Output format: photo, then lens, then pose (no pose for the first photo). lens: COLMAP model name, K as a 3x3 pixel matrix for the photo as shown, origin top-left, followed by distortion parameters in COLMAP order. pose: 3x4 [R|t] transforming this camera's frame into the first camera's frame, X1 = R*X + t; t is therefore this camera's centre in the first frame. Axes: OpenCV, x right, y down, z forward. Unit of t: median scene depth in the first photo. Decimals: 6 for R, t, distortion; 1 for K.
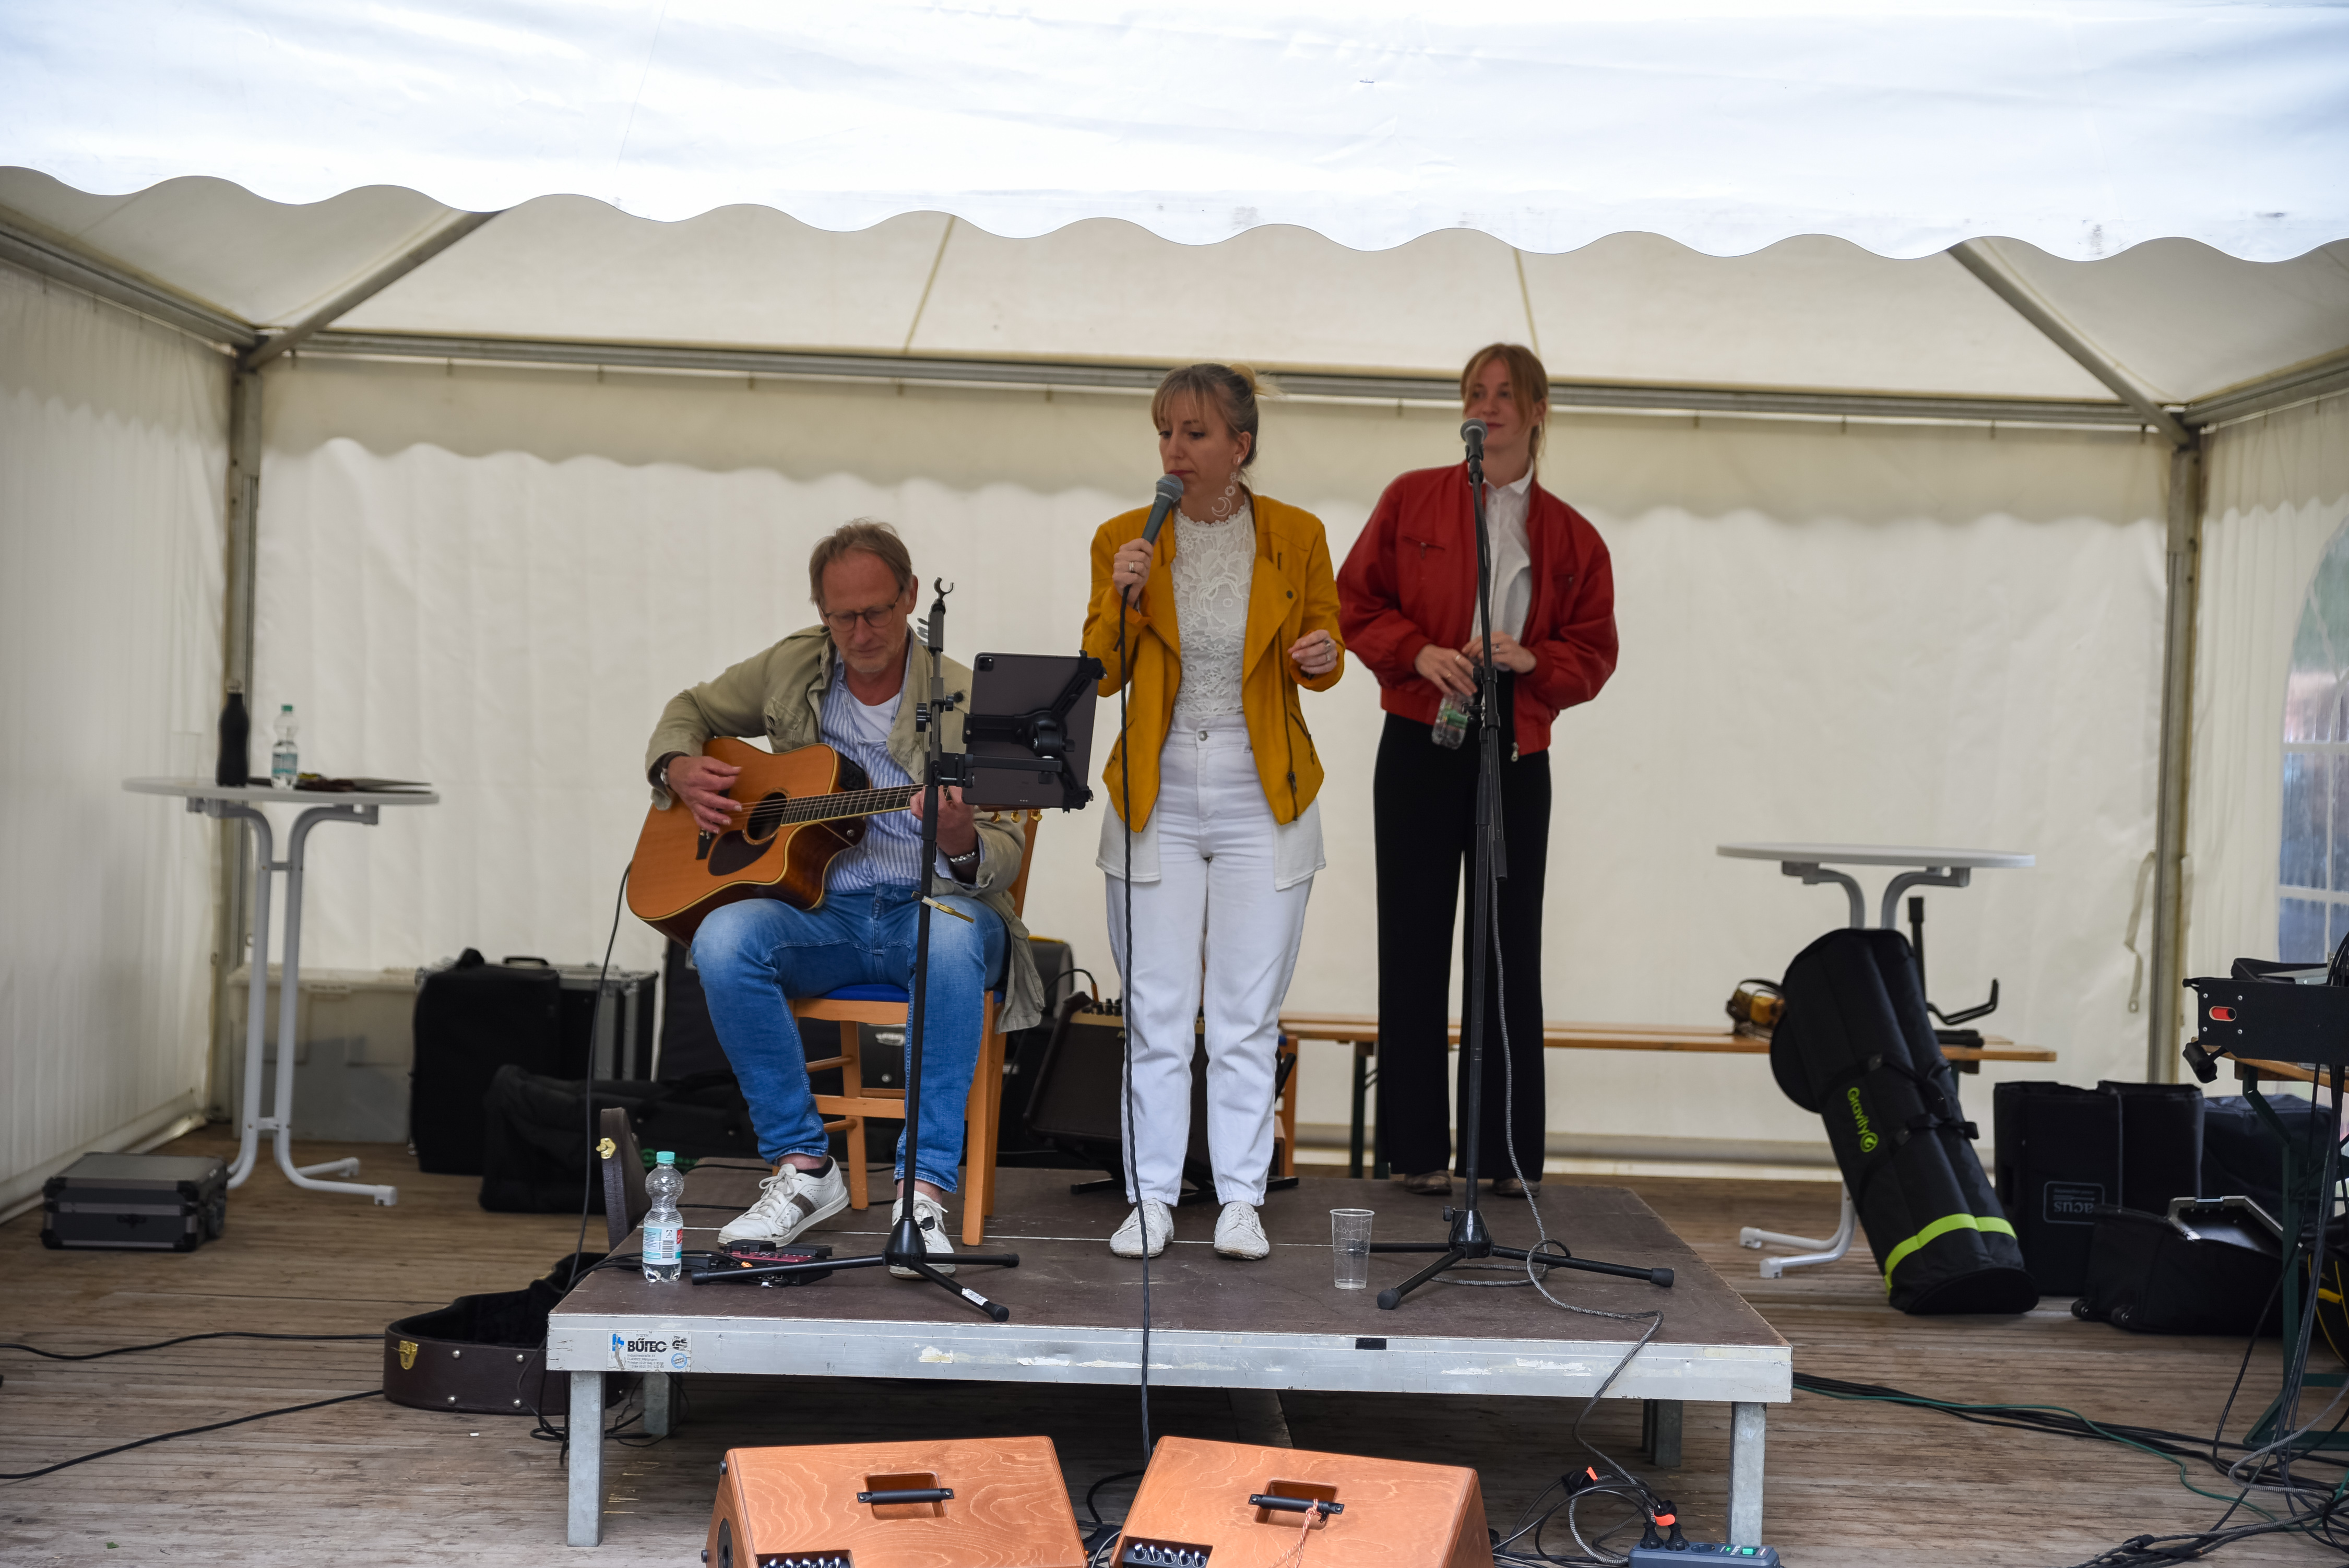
lens RADIAL K [[3892.2, 0, 1175.0], [0, 3892.2, 781.3], [0, 0, 1]] dist [-0.000394, 0.000000]
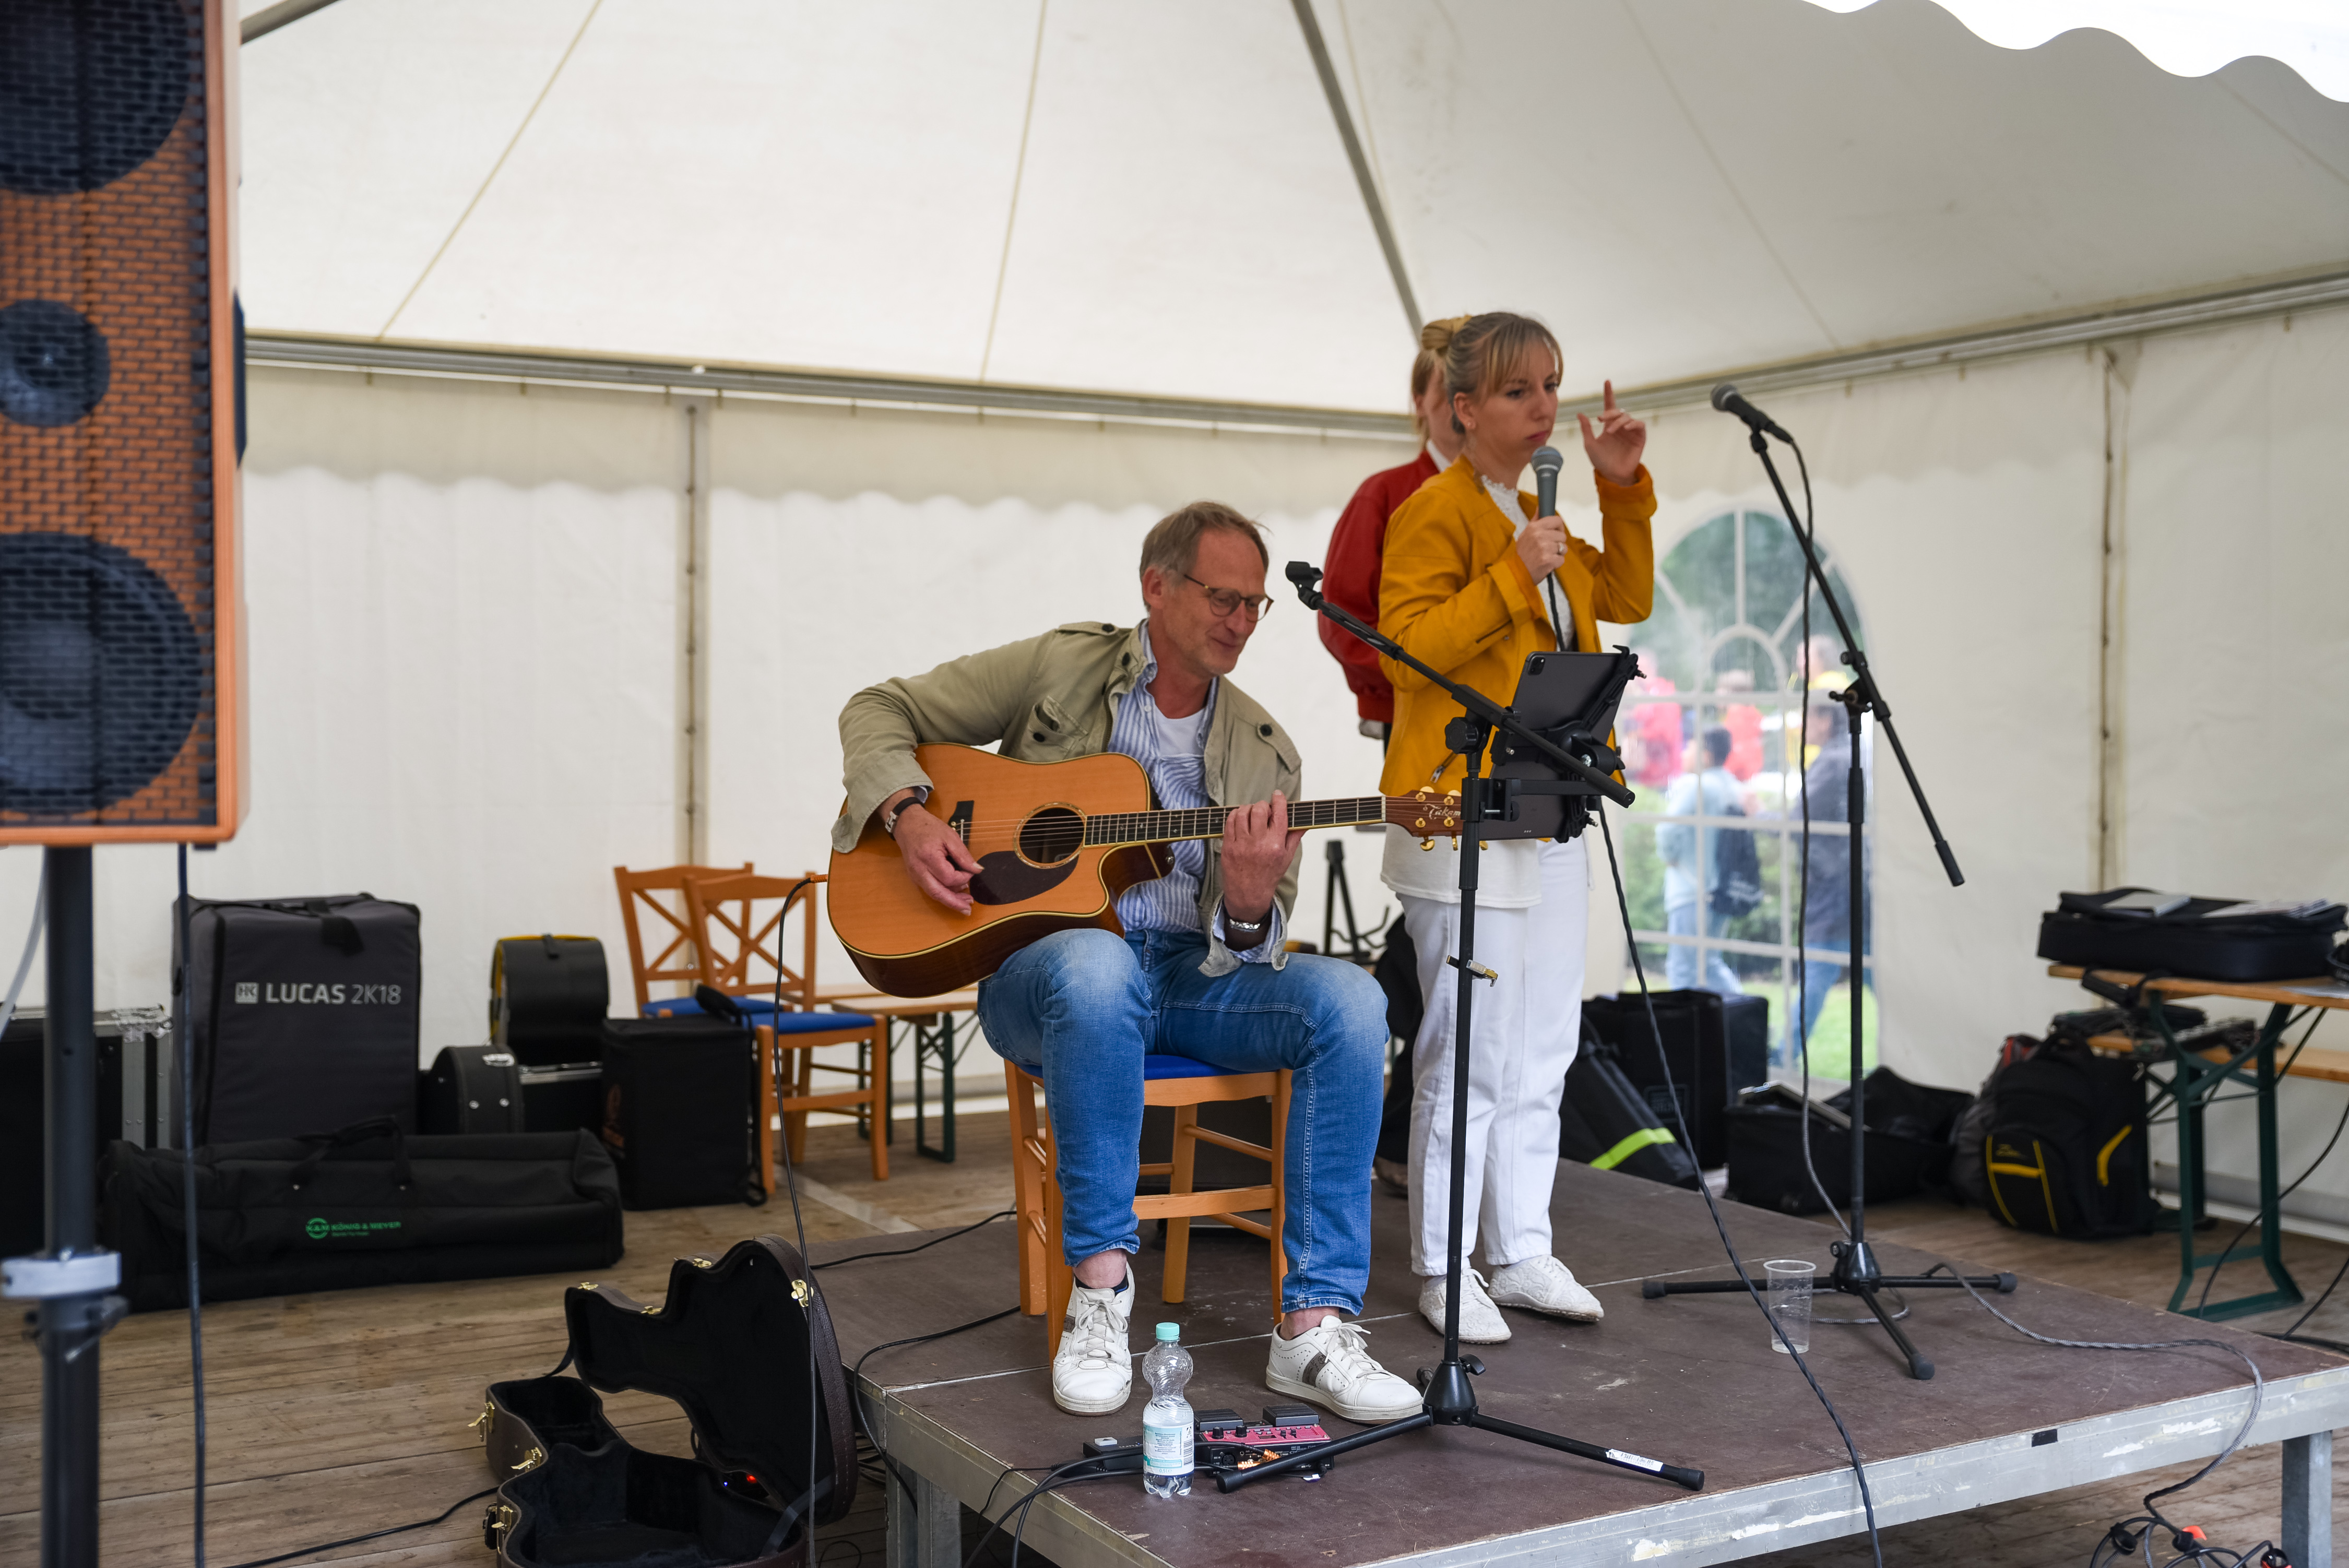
lens RADIAL K [[2617.1, 0, 1175.6], [0, 2617.1, 782.8], [0, 0, 1]] dist [-0.050630, 0.000000]
pose [[0.869780, -0.047976, 0.491101, -0.391647], [0.035317, 0.998762, 0.035020, -0.027536], [-0.492174, -0.013116, 0.870398, 0.593578]]
